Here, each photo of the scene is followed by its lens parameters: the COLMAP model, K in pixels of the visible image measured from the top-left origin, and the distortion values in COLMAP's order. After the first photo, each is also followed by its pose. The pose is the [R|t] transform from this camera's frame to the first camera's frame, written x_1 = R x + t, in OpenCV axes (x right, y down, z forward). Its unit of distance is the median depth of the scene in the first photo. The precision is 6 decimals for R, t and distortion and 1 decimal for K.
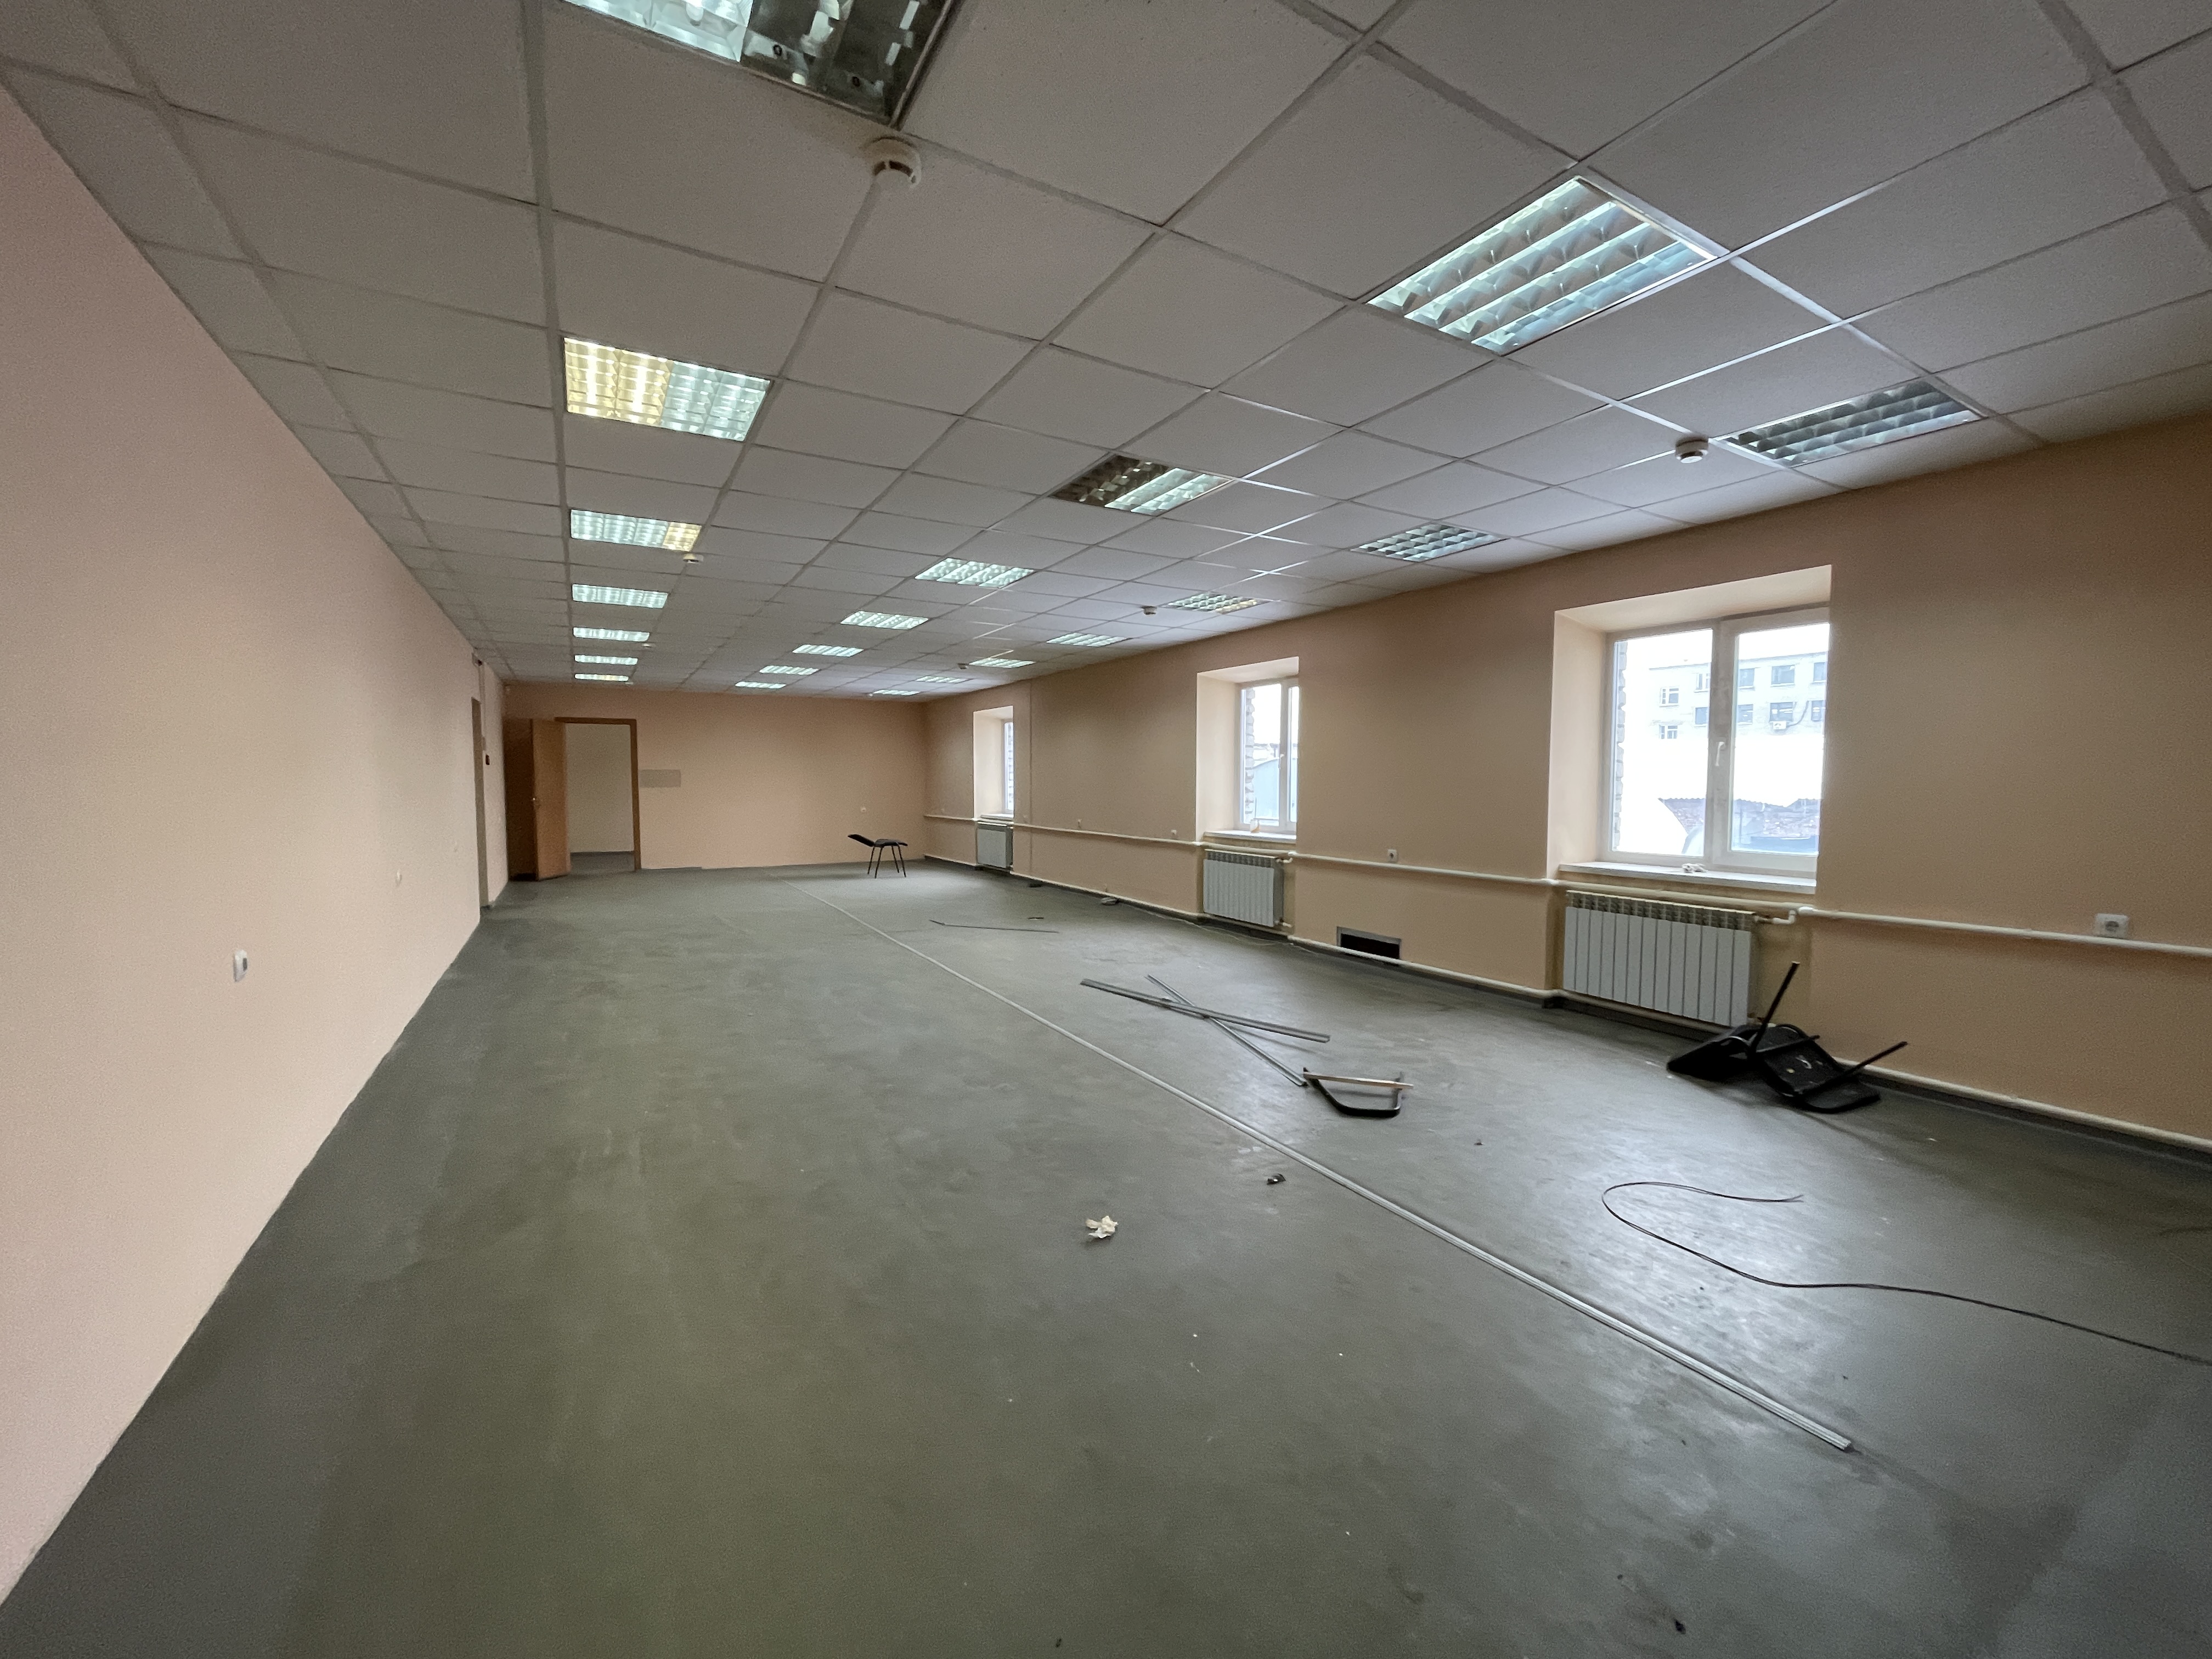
lens RADIAL K [[886.2, 0, 1091.1], [0, 886.2, 826.9], [0, 0, 1]] dist [-0.000571, 0.000381]
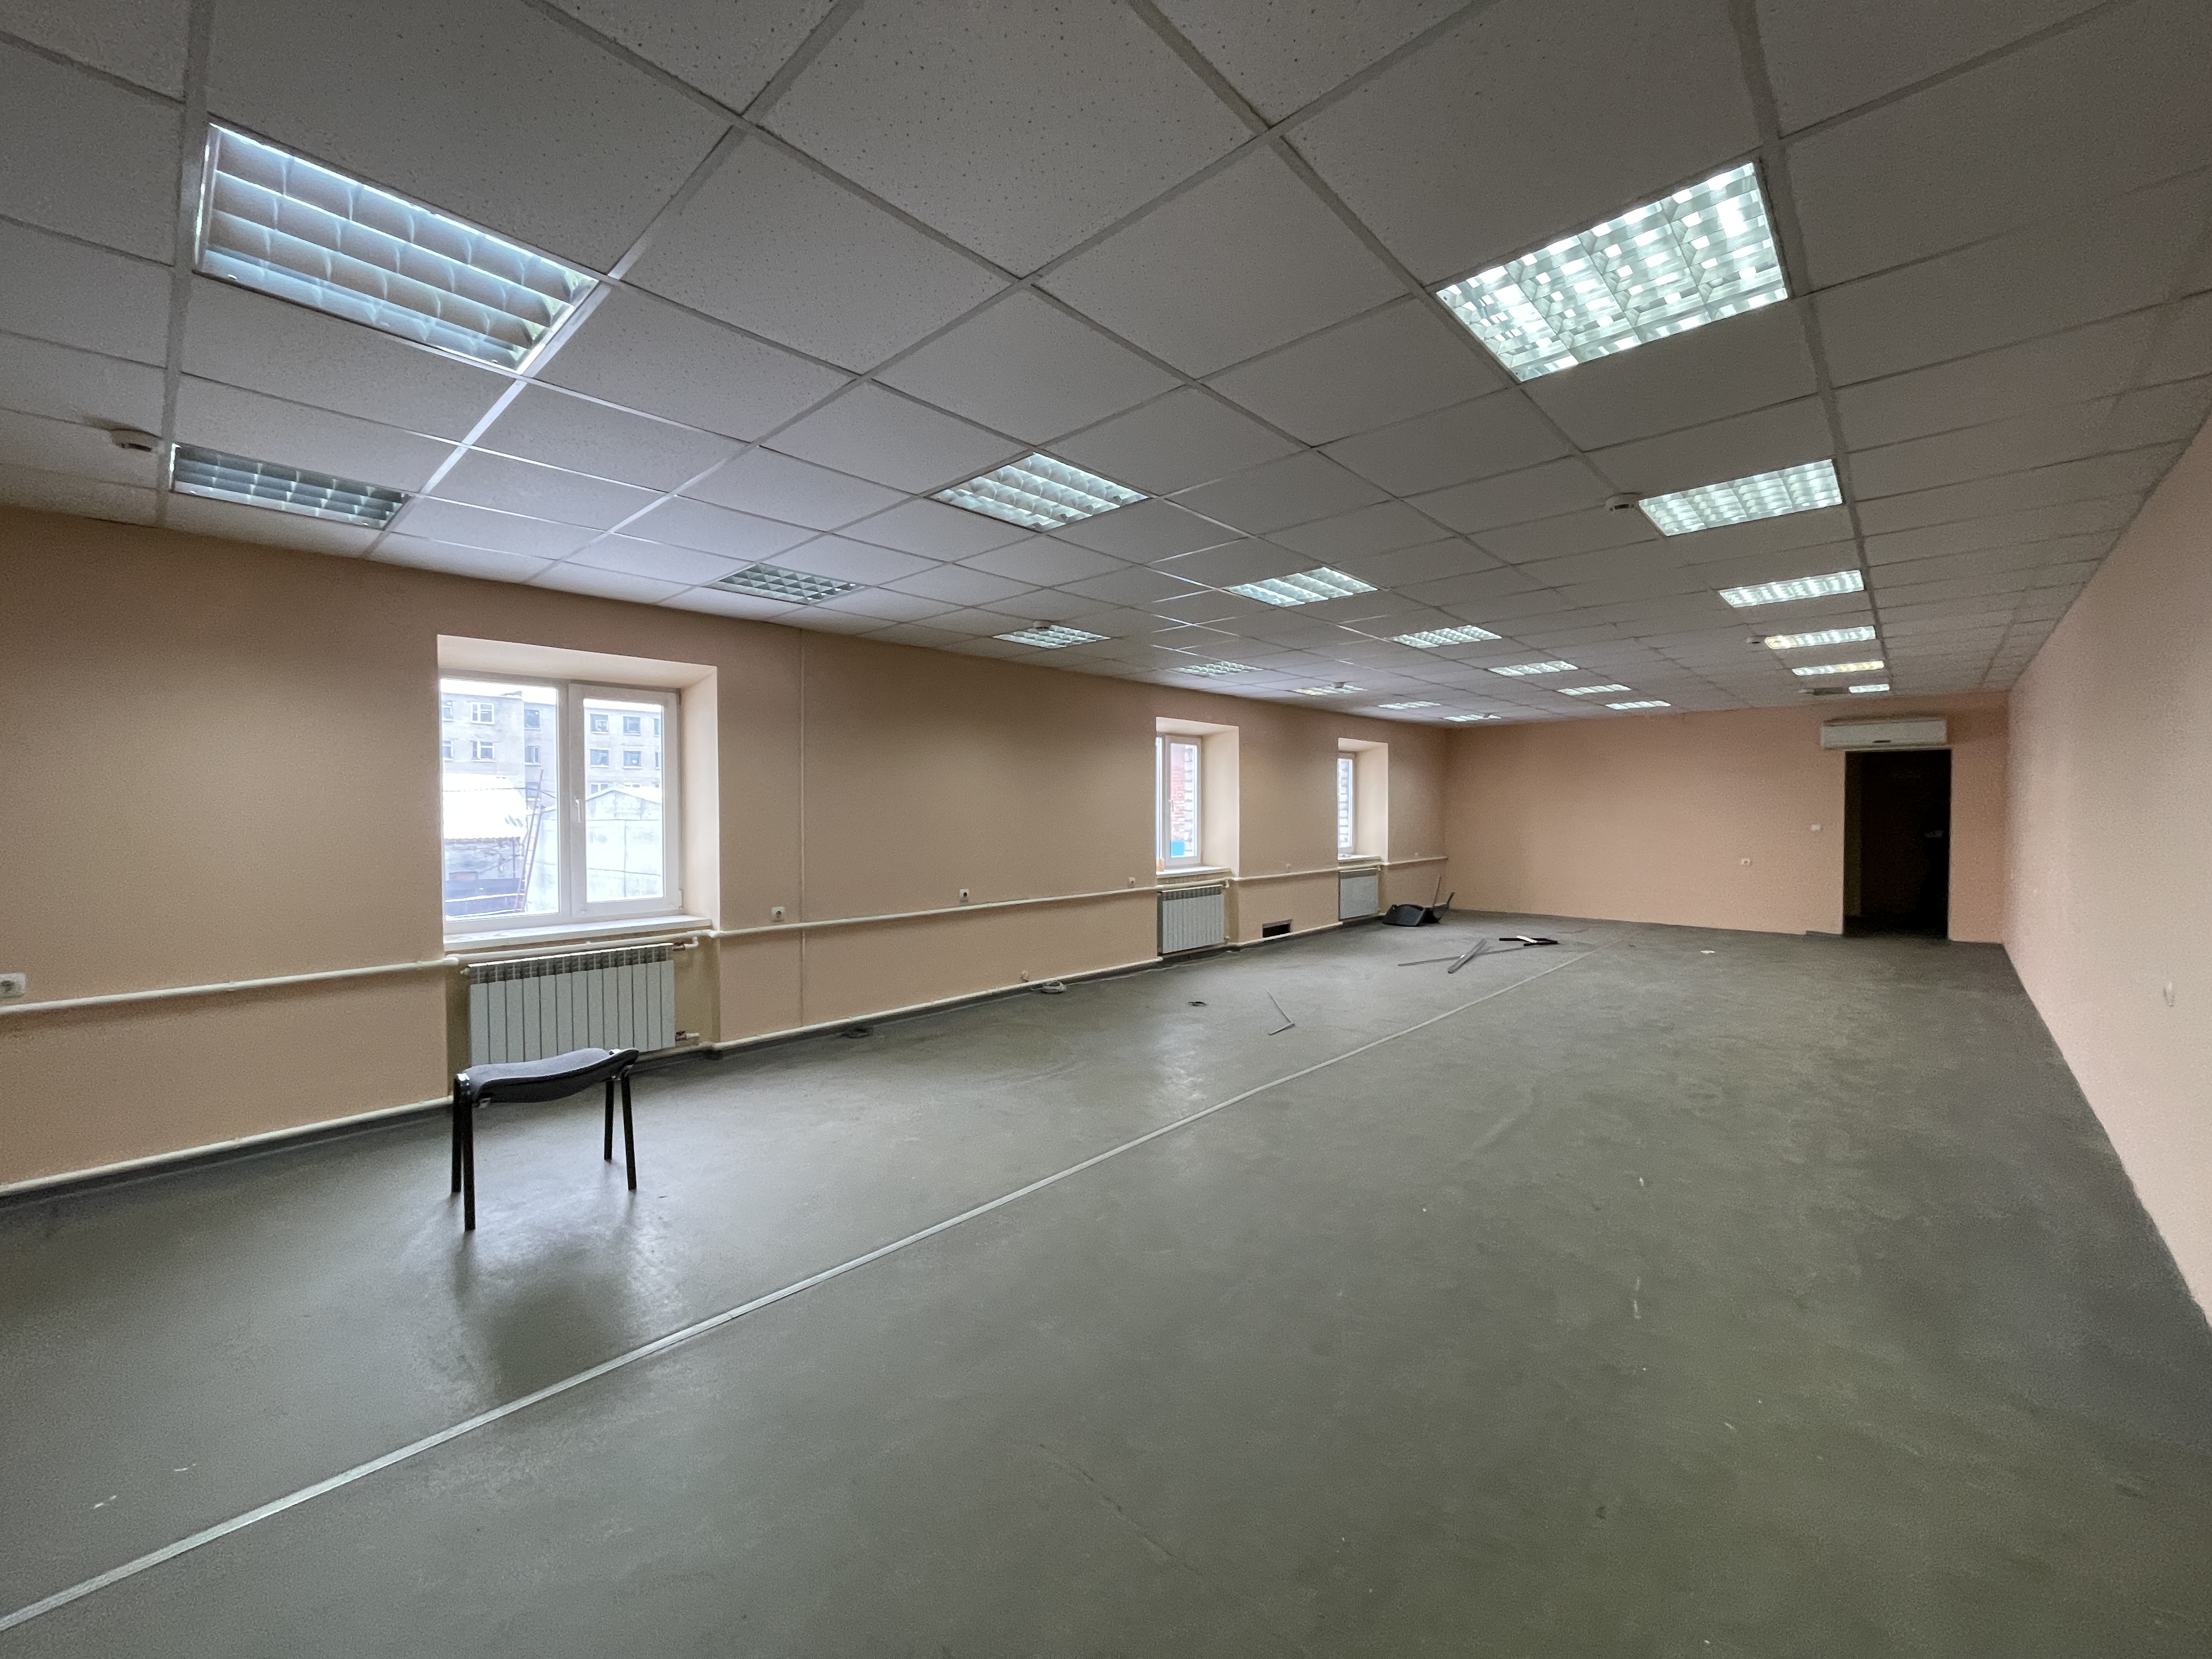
lens RADIAL K [[886.2, 0, 1099.3], [0, 886.2, 832.5], [0, 0, 1]] dist [-0.000571, 0.000381]
pose [[-0.294719, -0.012165, 0.955507, -0.520726], [0.065076, 0.997342, 0.032770, -0.050856], [-0.953366, 0.071838, -0.293144, 0.864049]]
